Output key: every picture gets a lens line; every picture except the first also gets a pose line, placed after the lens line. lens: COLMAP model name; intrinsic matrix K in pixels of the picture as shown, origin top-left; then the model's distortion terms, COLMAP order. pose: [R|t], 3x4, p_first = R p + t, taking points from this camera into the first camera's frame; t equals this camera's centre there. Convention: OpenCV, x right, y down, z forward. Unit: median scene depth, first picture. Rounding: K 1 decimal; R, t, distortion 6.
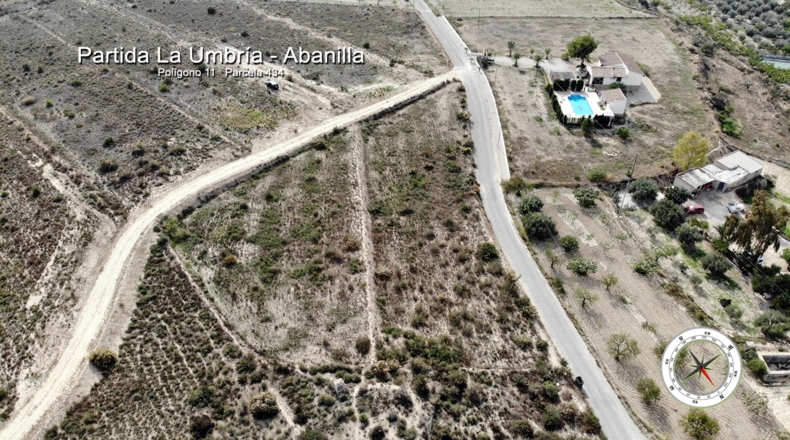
lens RADIAL K [[577.1, 0, 389.9], [0, 577.1, 216.2], [0, 0, 1]] dist [0.119770, -0.280994]
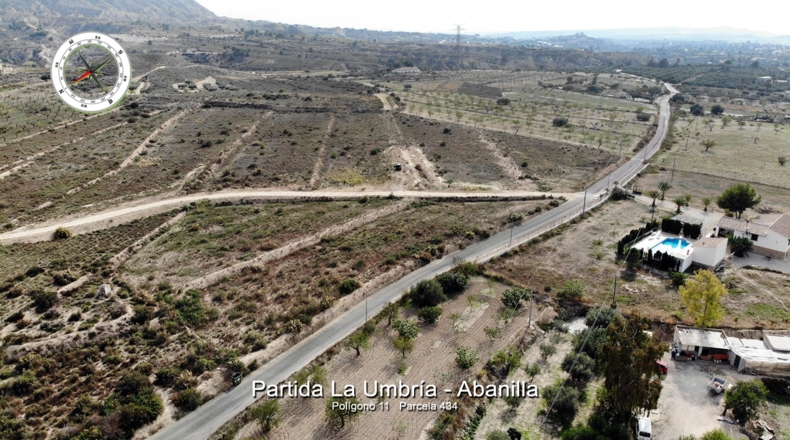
lens RADIAL K [[577.1, 0, 389.9], [0, 577.1, 216.2], [0, 0, 1]] dist [0.119770, -0.280994]
pose [[0.725028, 0.210988, -0.655605, 0.782279], [-0.406941, 0.899218, -0.160645, 0.076376], [0.555638, 0.383265, 0.737818, 0.261693]]
